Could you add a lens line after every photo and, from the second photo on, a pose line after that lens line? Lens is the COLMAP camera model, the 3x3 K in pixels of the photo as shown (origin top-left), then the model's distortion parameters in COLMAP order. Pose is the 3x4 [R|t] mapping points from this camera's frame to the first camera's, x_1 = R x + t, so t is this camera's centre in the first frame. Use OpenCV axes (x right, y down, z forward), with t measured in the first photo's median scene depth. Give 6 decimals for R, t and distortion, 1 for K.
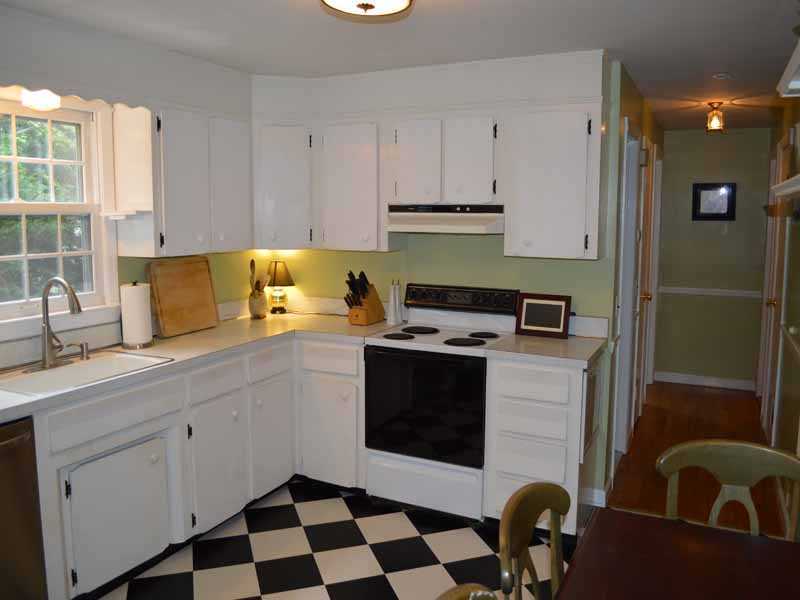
lens RADIAL K [[655.0, 0, 399.5], [0, 655.0, 302.2], [0, 0, 1]] dist [-0.066220, -0.019751]
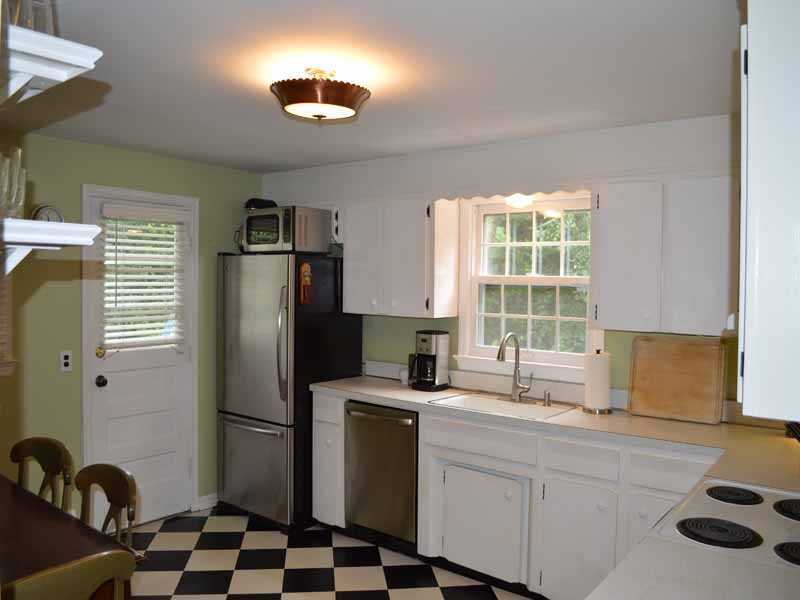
lens RADIAL K [[655.0, 0, 415.1], [0, 655.0, 305.6], [0, 0, 1]] dist [-0.066220, -0.019751]
pose [[-0.216379, 0.027075, -0.975934, 0.796224], [-0.142780, 0.987990, 0.059066, -0.141255], [0.965813, 0.152124, -0.209914, 1.047708]]
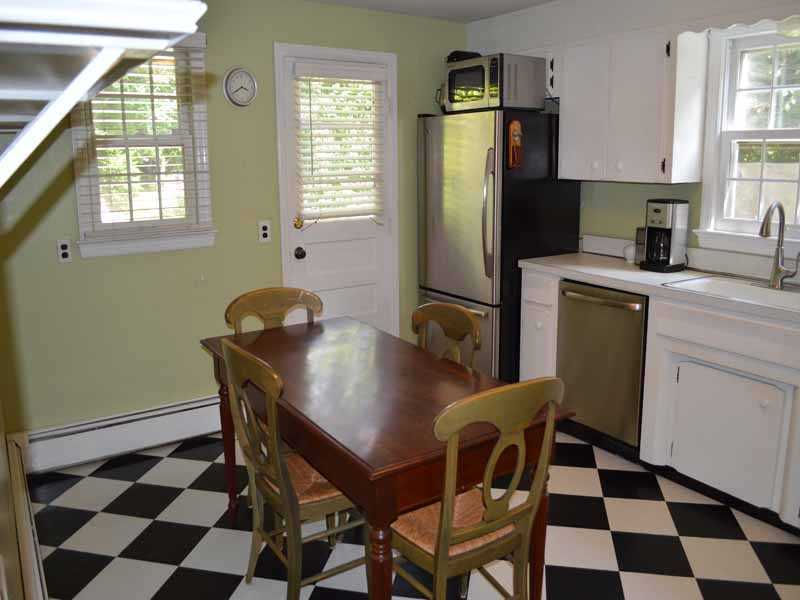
lens RADIAL K [[655.0, 0, 402.0], [0, 655.0, 293.8], [0, 0, 1]] dist [-0.066220, -0.019751]
pose [[-0.519041, 0.175890, -0.836456, 0.641878], [-0.101403, 0.959016, 0.264585, -0.103025], [0.848713, 0.222150, -0.479933, 0.980638]]
